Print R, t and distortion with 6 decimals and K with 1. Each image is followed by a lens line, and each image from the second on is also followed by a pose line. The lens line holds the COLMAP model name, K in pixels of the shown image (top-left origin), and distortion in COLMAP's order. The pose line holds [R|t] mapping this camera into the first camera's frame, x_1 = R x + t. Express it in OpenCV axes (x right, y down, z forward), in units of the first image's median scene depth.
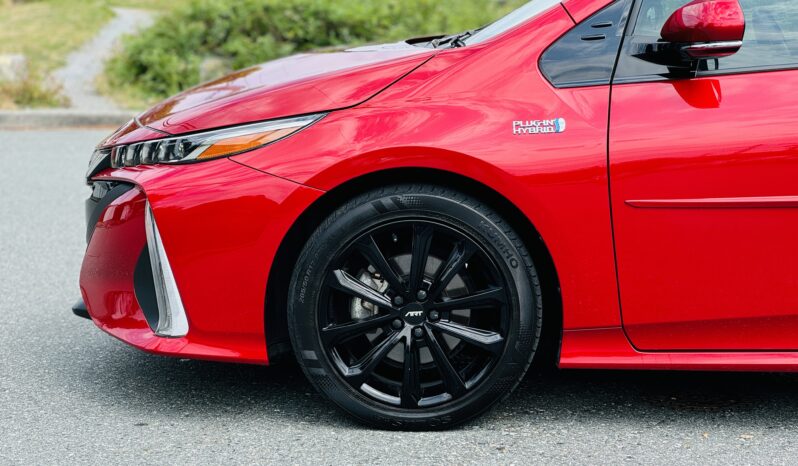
lens RADIAL K [[1788.6, 0, 399.0], [0, 1788.6, 233.0], [0, 0, 1]] dist [-0.108110, 4.419900]
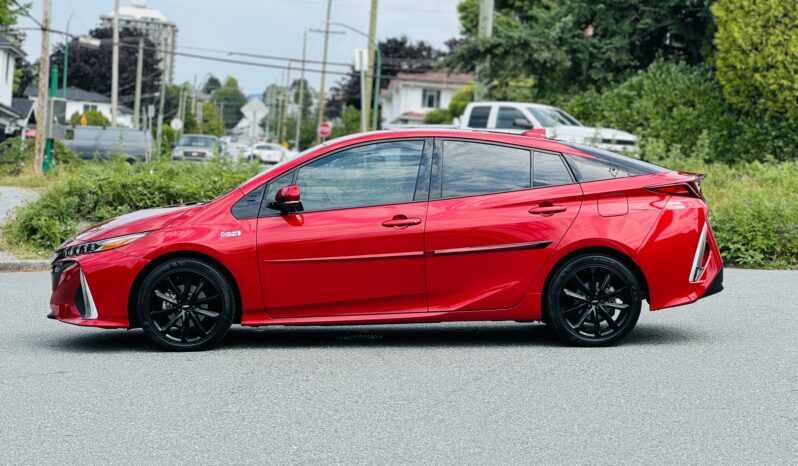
lens RADIAL K [[1788.6, 0, 399.0], [0, 1788.6, 233.0], [0, 0, 1]] dist [-0.108110, 4.419900]
pose [[0.996542, -0.022032, 0.080111, 0.107703], [0.029407, 0.995317, -0.092085, 0.180637], [-0.077707, 0.094123, 0.992523, -1.567069]]
